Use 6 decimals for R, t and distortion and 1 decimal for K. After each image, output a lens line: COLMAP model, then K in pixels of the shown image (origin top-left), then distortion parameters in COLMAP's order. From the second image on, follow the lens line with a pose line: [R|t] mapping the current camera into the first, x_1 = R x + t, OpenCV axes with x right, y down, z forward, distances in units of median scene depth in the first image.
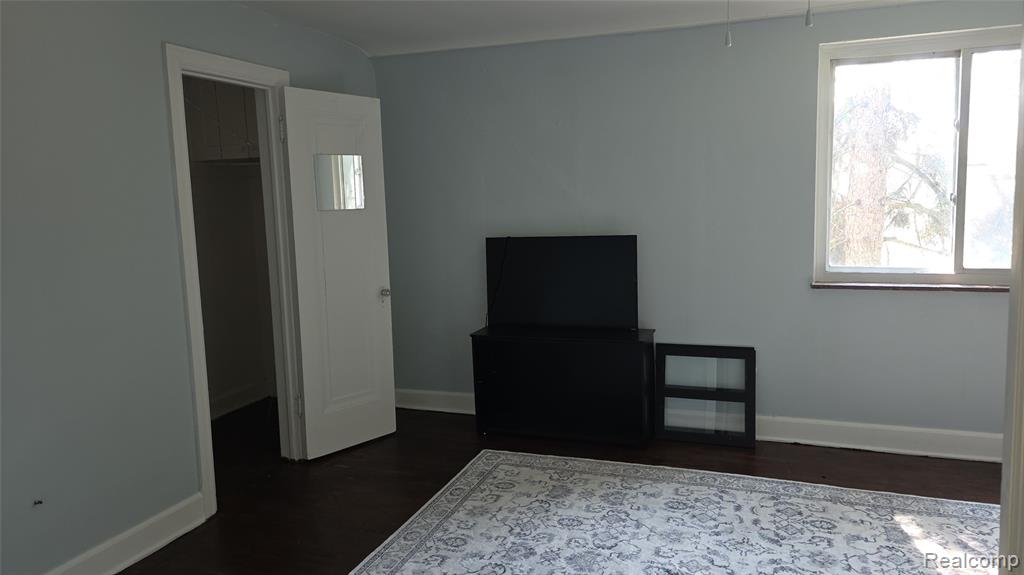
lens RADIAL K [[707.2, 0, 522.3], [0, 707.2, 284.1], [0, 0, 1]] dist [0.075445, -0.061495]
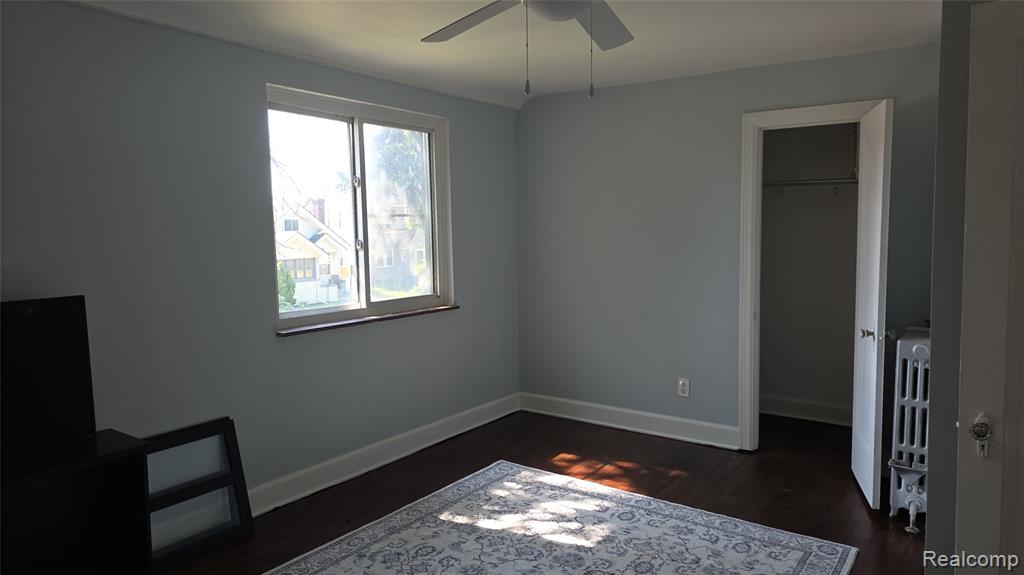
lens RADIAL K [[707.2, 0, 515.1], [0, 707.2, 284.9], [0, 0, 1]] dist [0.075445, -0.061495]
pose [[0.236954, -0.056635, 0.969869, -0.443717], [0.126492, 0.991600, 0.027000, -0.050328], [-0.963251, 0.116283, 0.242128, 0.474709]]
